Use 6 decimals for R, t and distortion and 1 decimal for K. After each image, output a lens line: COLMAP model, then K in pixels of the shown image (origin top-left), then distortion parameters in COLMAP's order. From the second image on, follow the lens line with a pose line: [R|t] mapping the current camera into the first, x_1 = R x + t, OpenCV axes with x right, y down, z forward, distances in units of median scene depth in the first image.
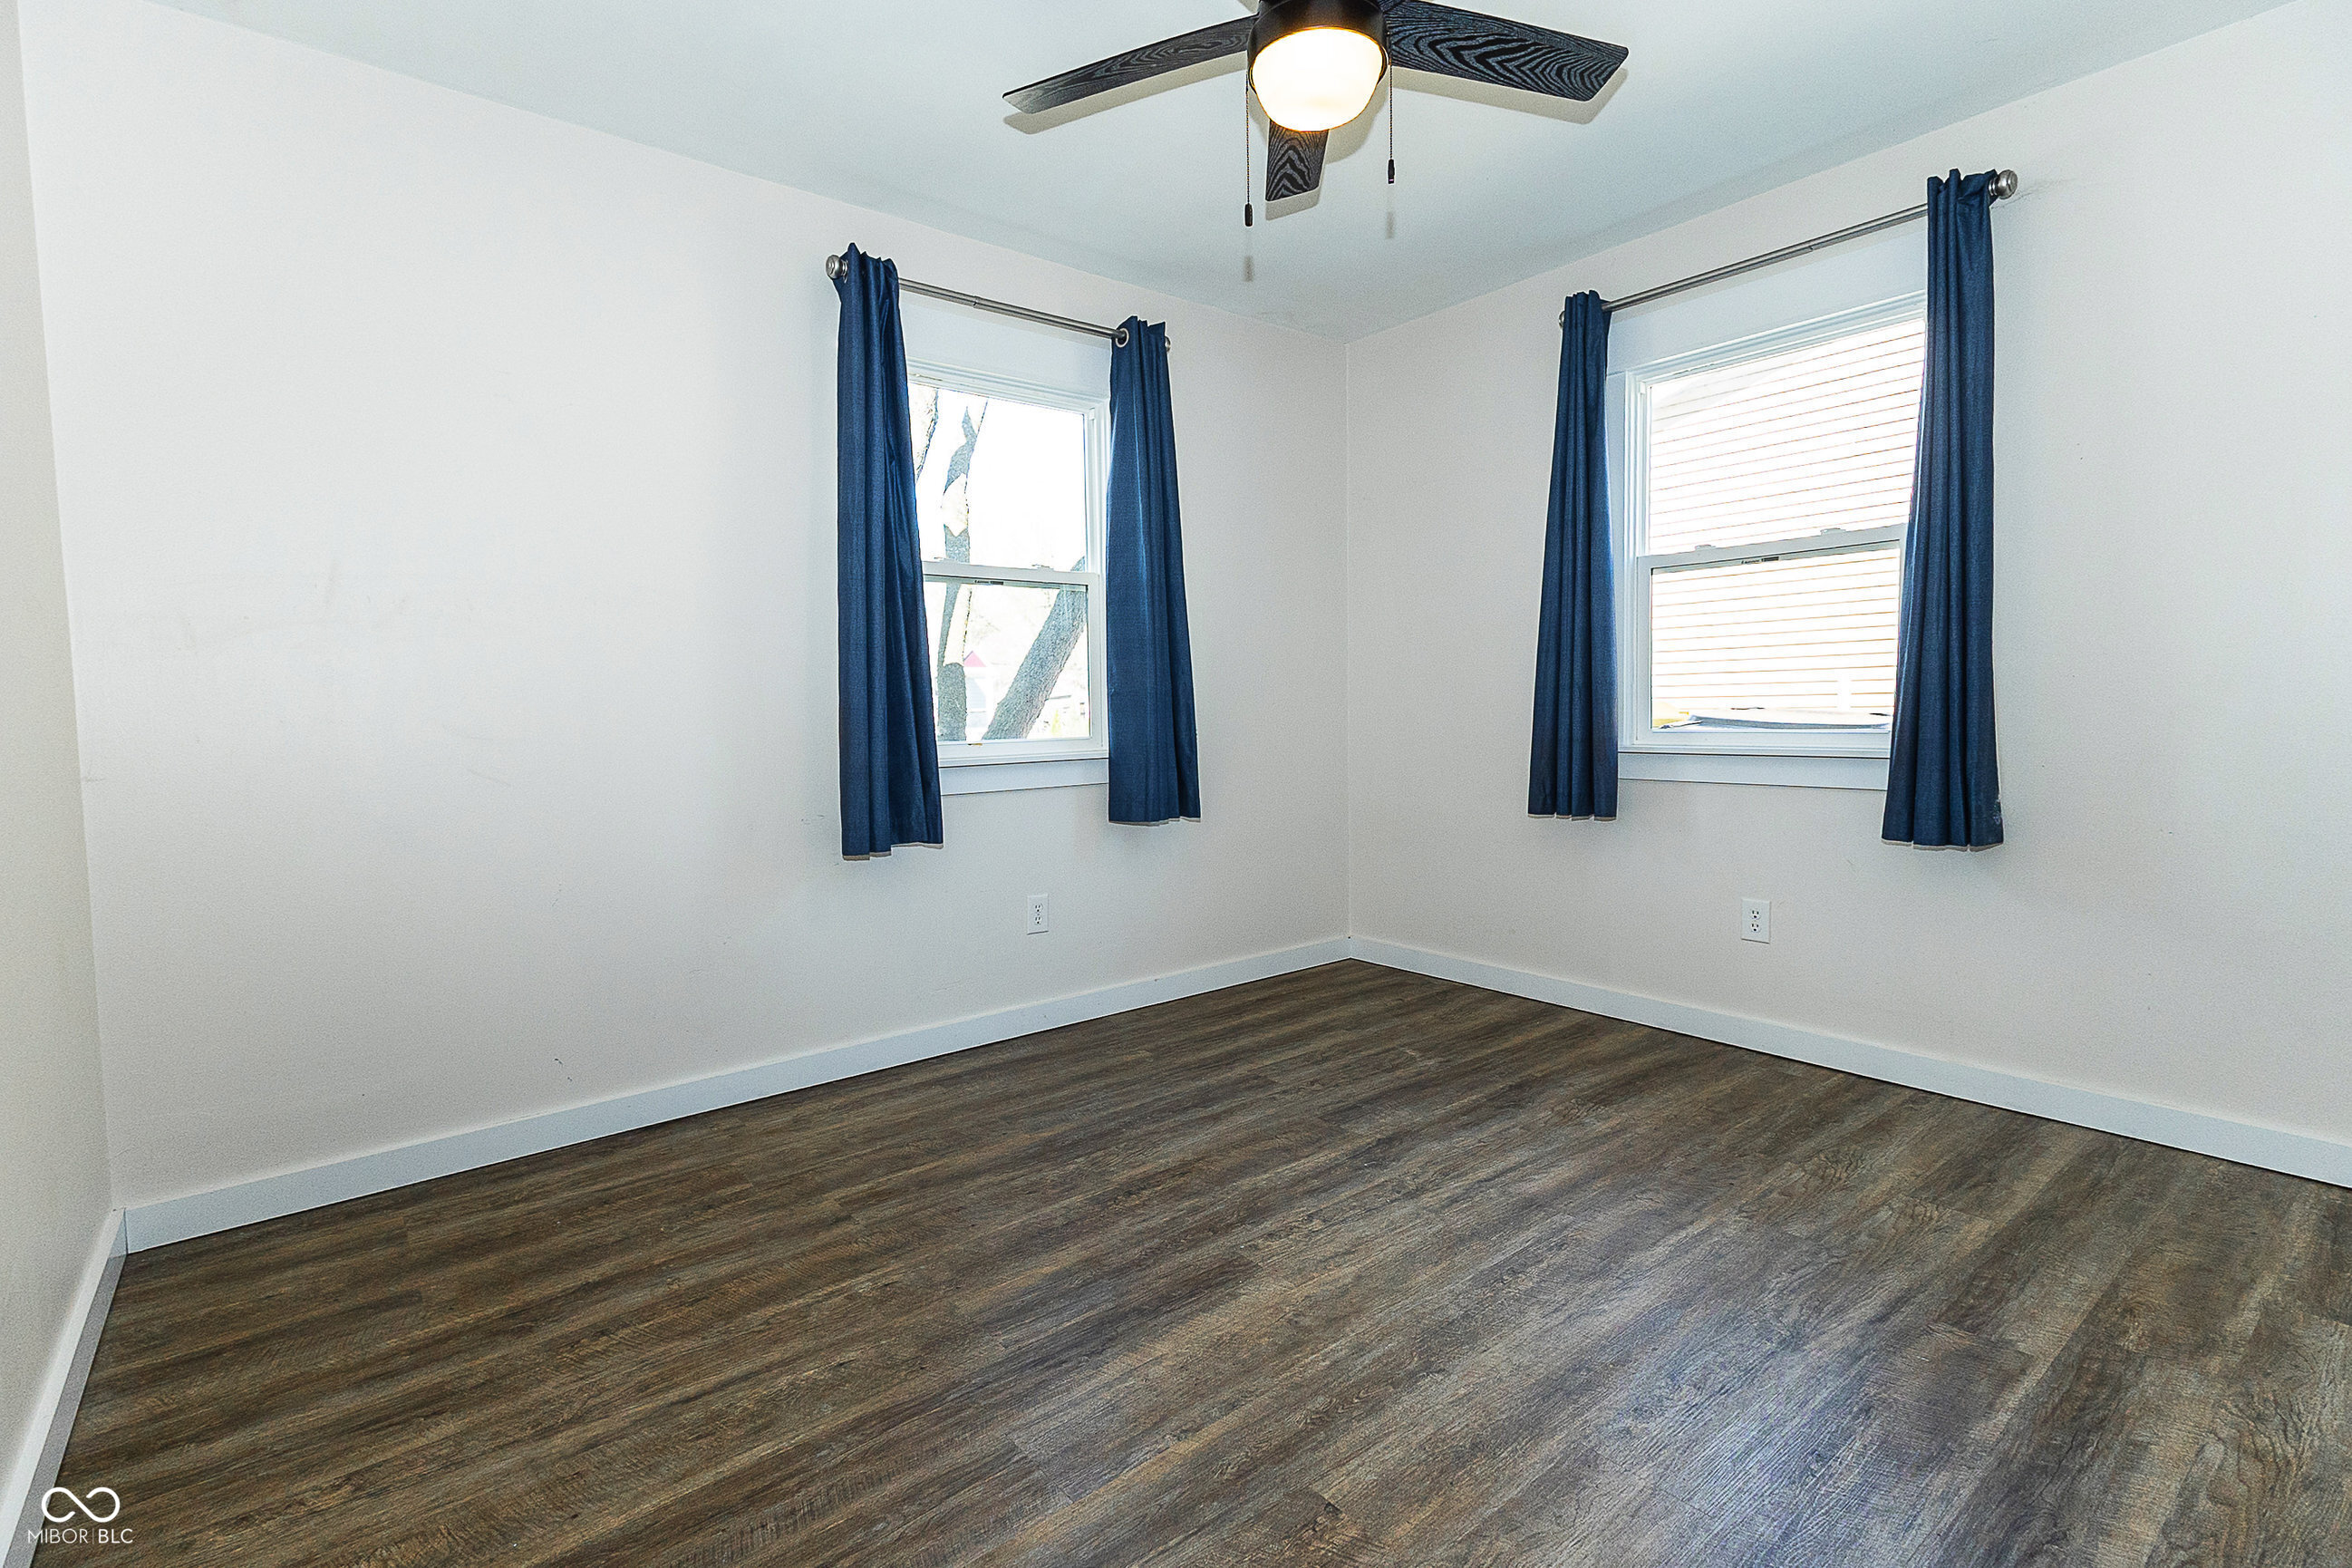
lens RADIAL K [[1074.8, 0, 1189.7], [0, 1074.8, 756.1], [0, 0, 1]] dist [0.018019, -0.001096]
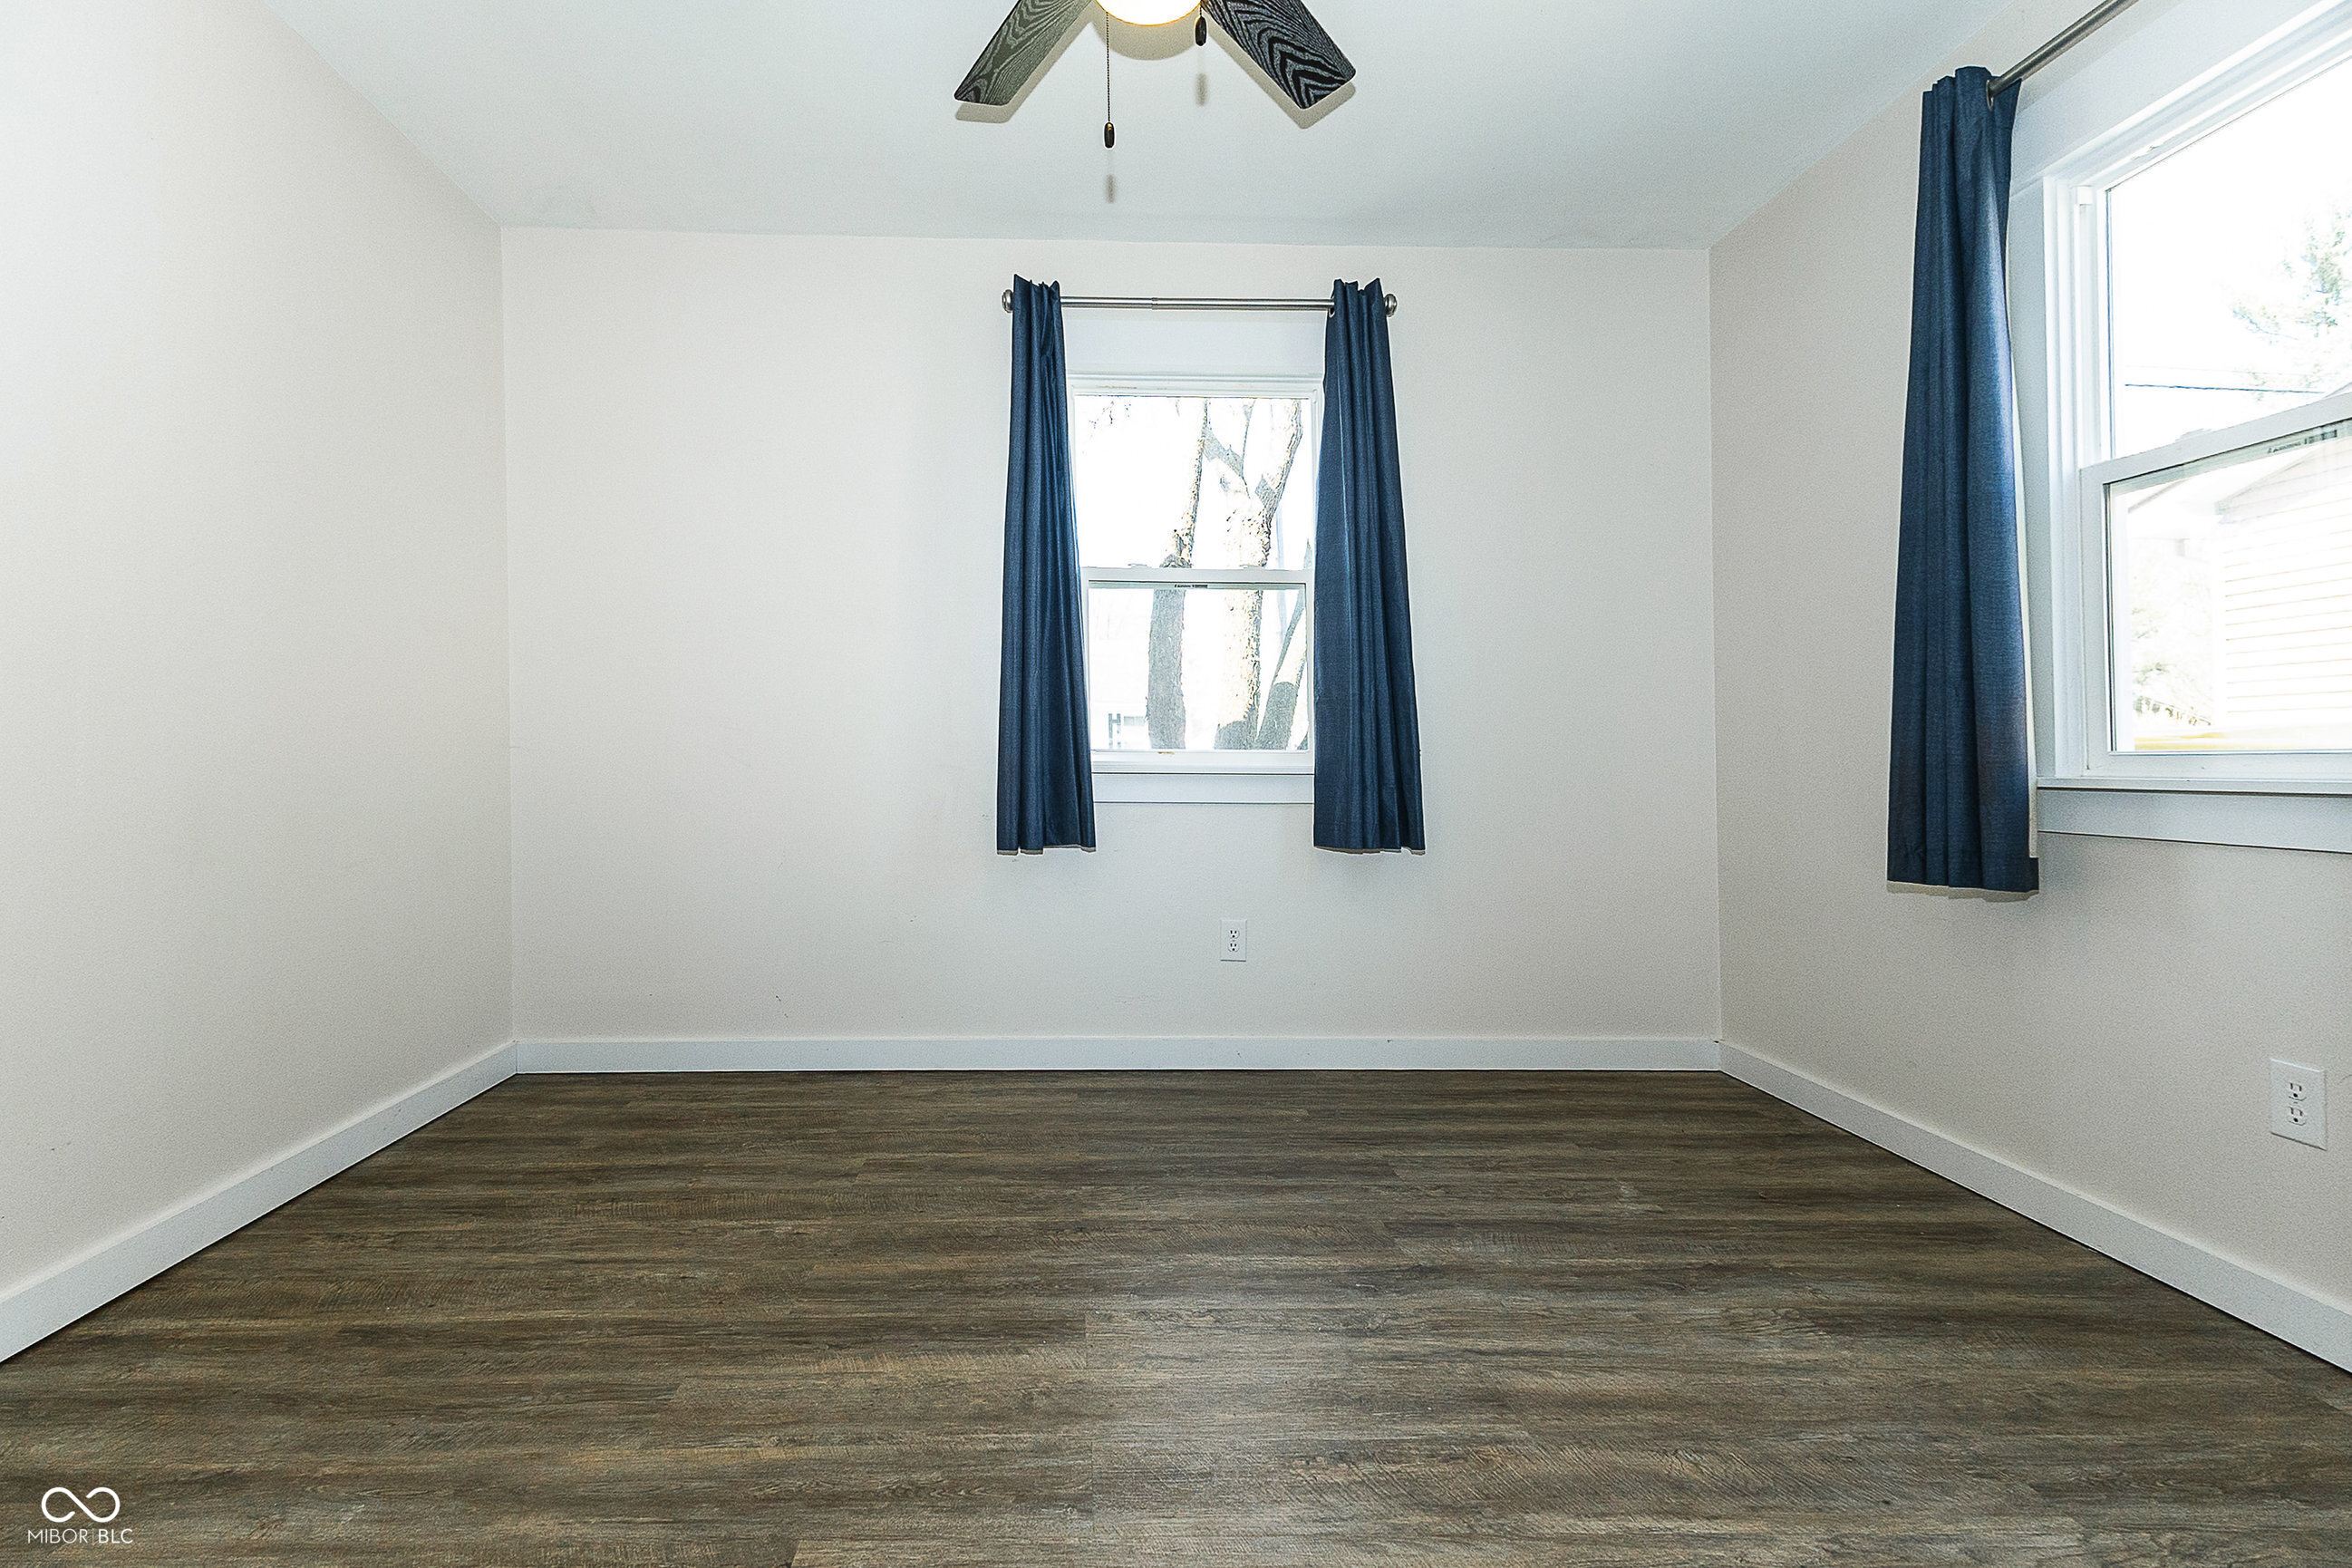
lens RADIAL K [[1116.1, 0, 1106.4], [0, 1116.1, 746.8], [0, 0, 1]] dist [0.018278, 0.000311]
pose [[0.797591, 0.016638, -0.602969, 0.510894], [-0.051751, 0.997821, -0.040922, 0.038089], [0.600974, 0.063843, 0.796714, 0.234533]]
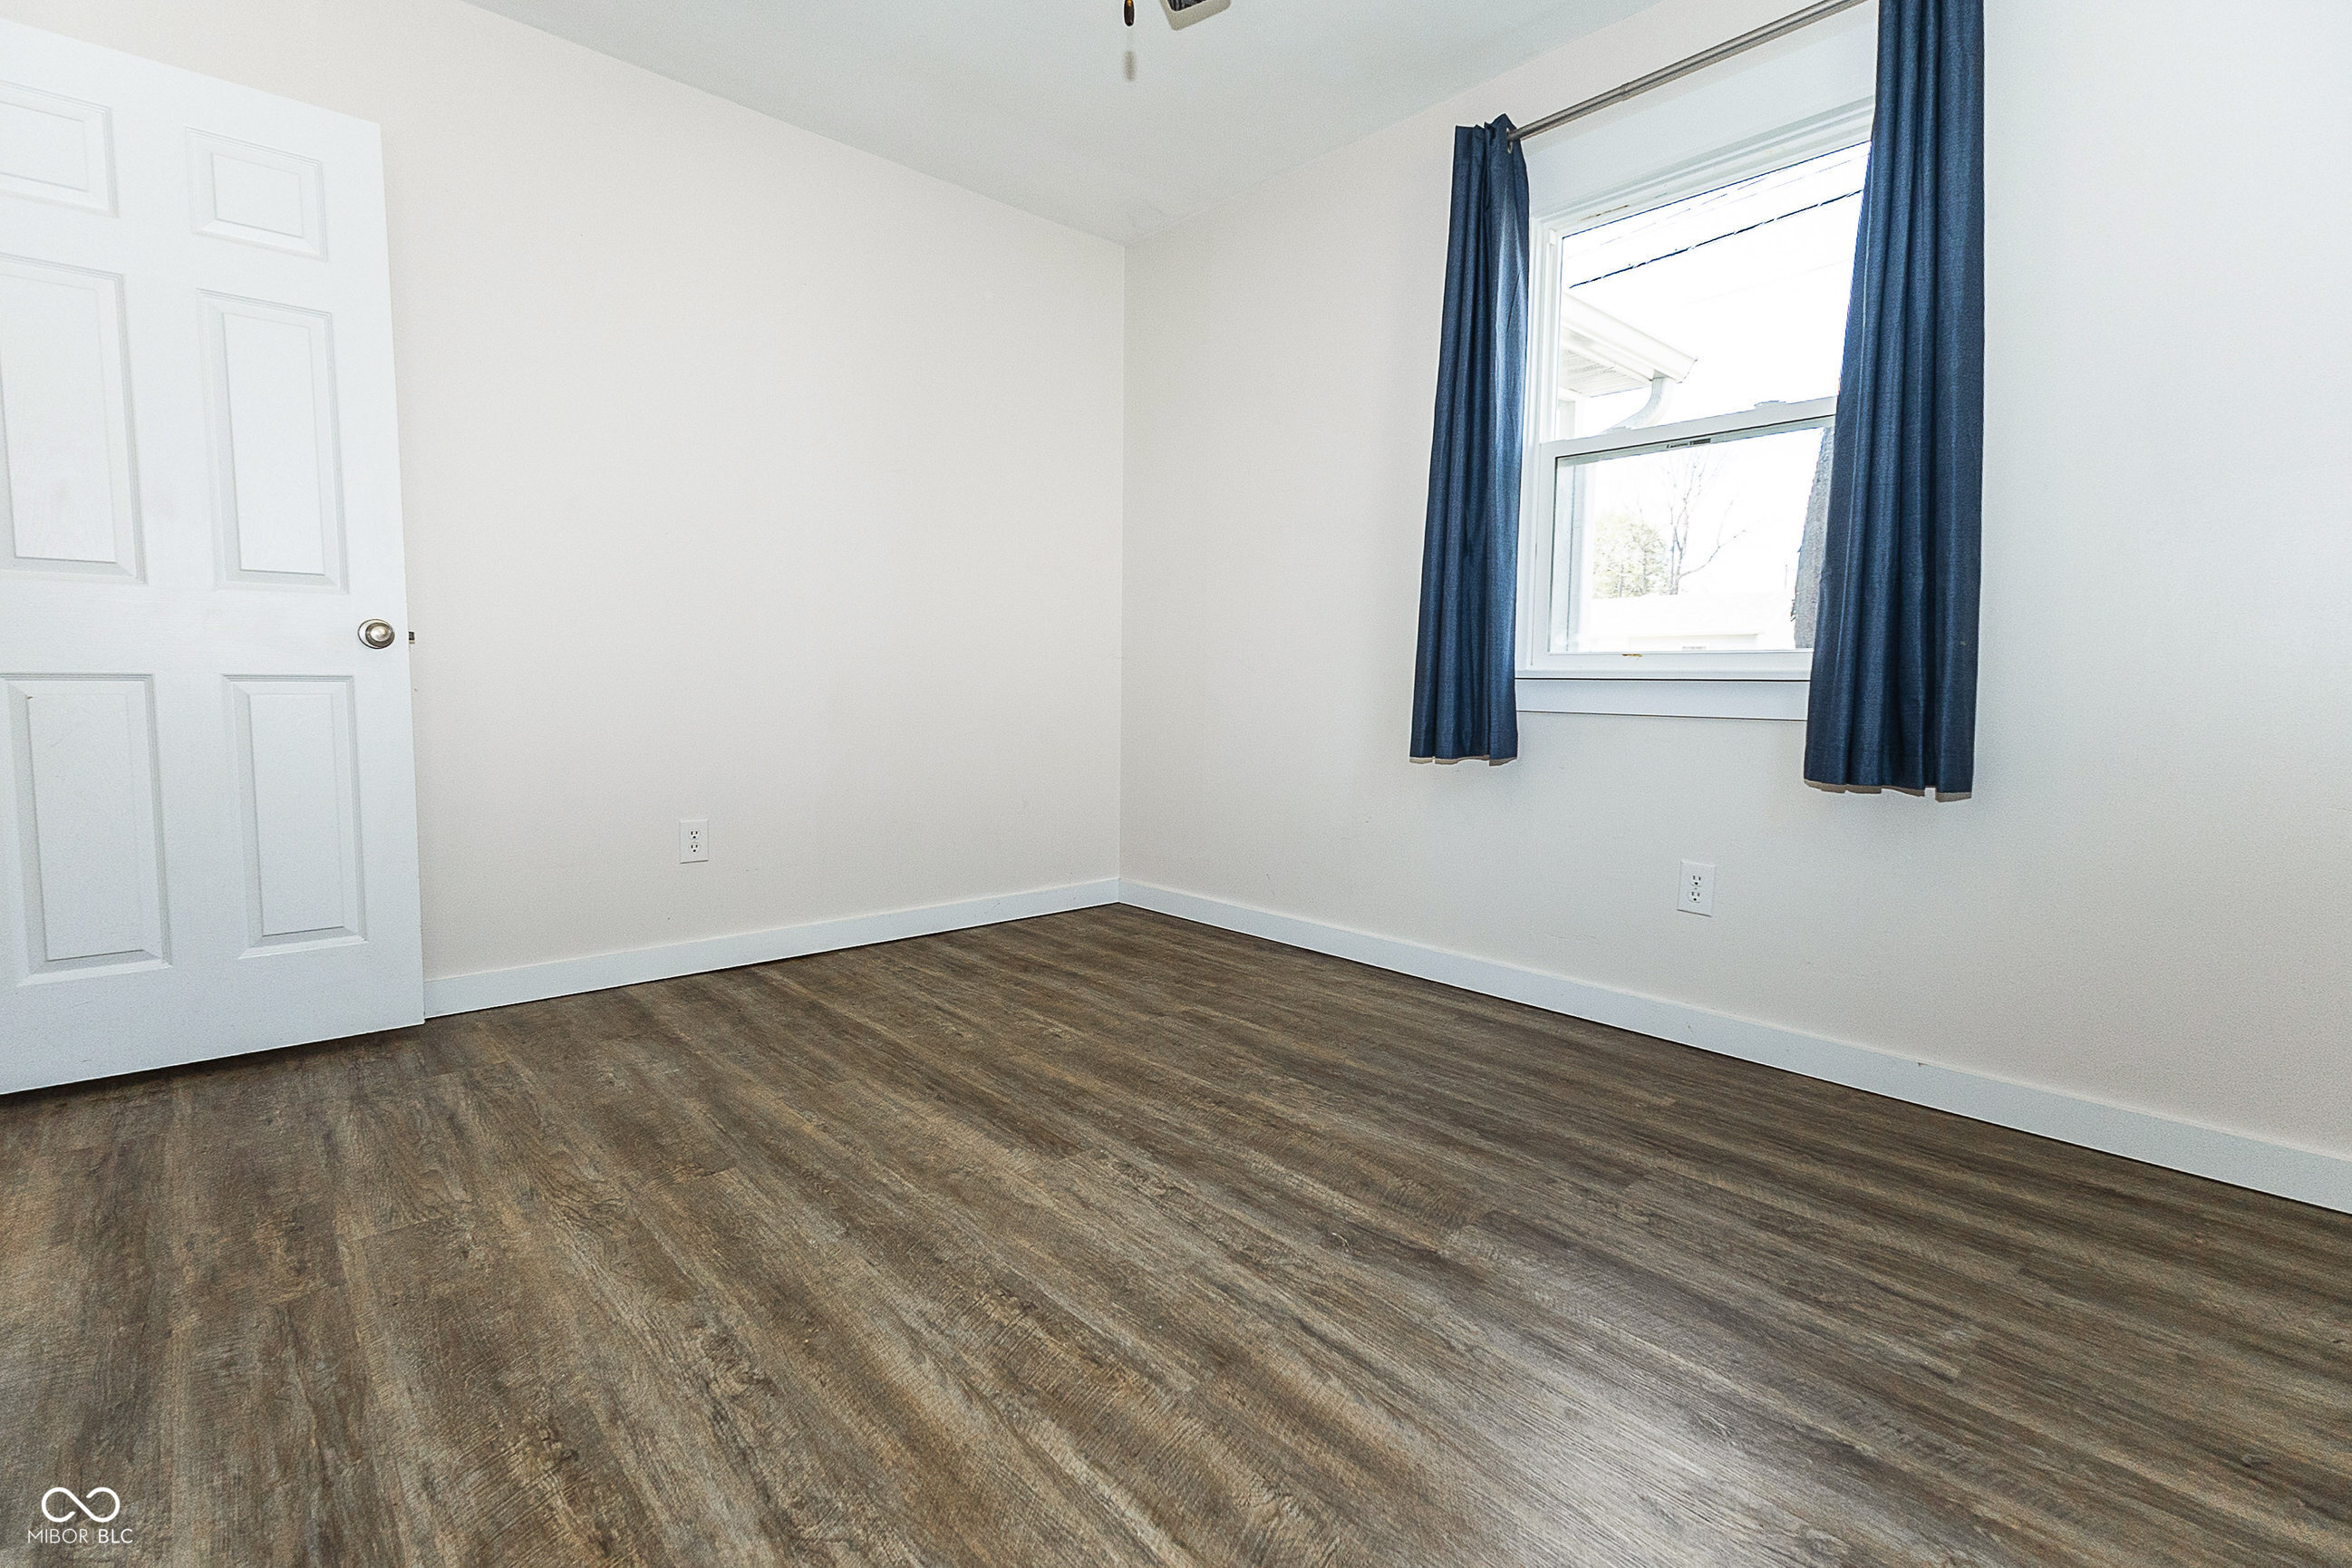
lens RADIAL K [[1060.5, 0, 1124.7], [0, 1060.5, 764.5], [0, 0, 1]] dist [0.017834, -0.000025]
pose [[0.046623, 0.101668, -0.993725, 0.830352], [-0.061220, 0.993228, 0.098745, 0.019413], [0.997035, 0.056232, 0.052531, 0.834379]]
